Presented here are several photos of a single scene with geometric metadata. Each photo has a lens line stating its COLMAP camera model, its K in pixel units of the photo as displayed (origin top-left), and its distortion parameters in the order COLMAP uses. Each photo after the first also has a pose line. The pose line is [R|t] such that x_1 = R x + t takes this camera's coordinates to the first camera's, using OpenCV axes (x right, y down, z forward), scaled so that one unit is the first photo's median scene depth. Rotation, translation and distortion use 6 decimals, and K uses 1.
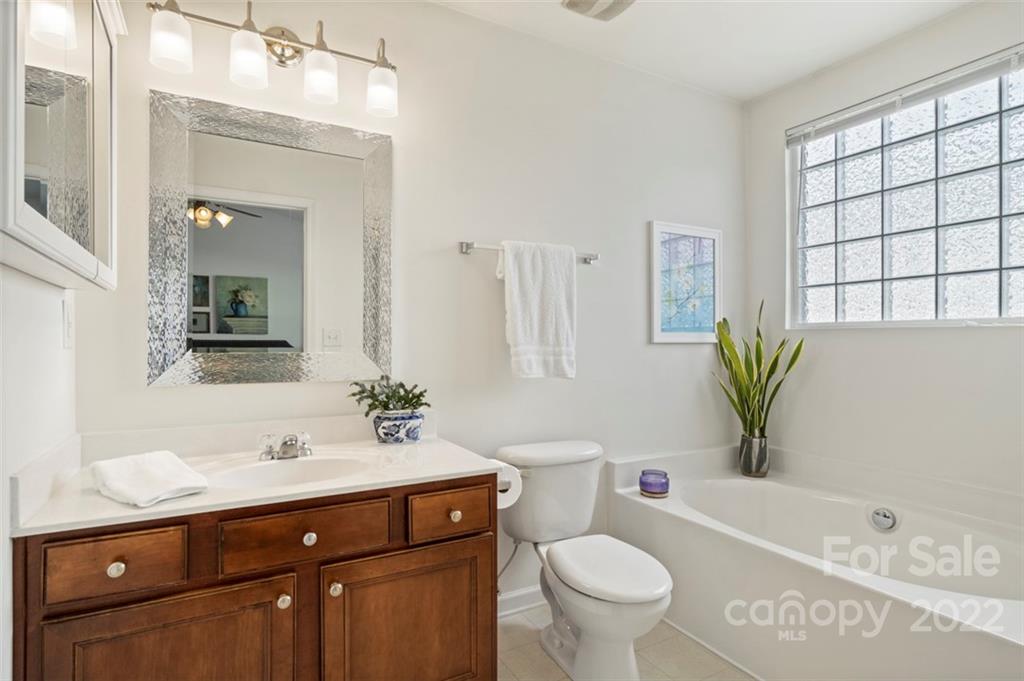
lens RADIAL K [[535.8, 0, 492.3], [0, 535.8, 344.1], [0, 0, 1]] dist [-0.002942, -0.000732]
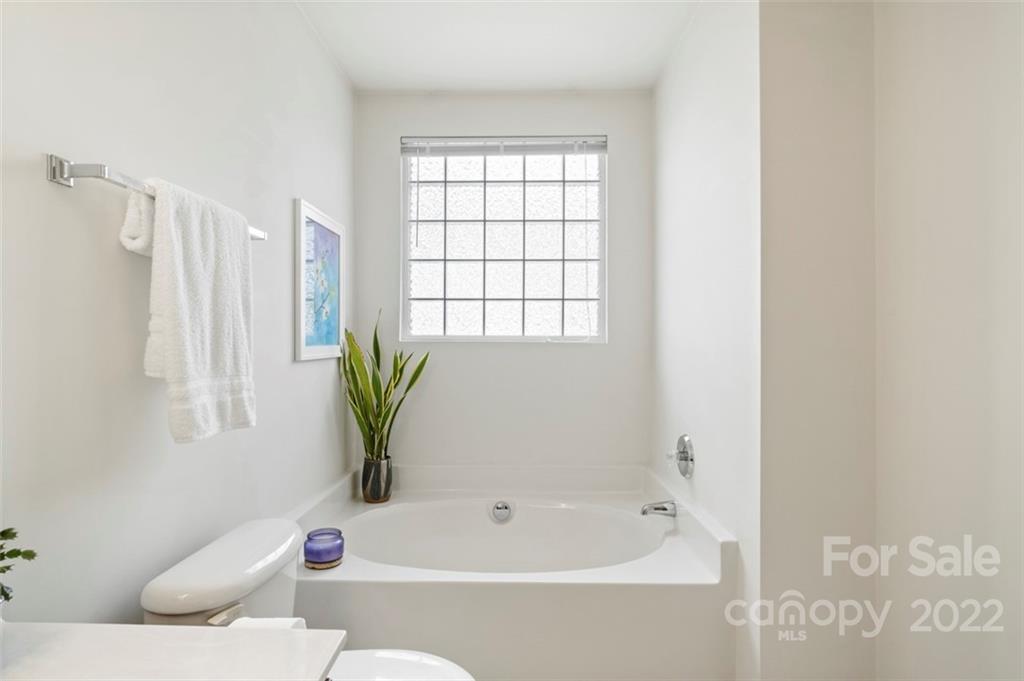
lens RADIAL K [[535.8, 0, 510.9], [0, 535.8, 334.1], [0, 0, 1]] dist [-0.002942, -0.000732]
pose [[0.464012, 0.006470, 0.885805, -0.265668], [0.005263, 0.999936, -0.010060, -0.035727], [-0.885813, 0.009330, 0.463948, 0.448286]]
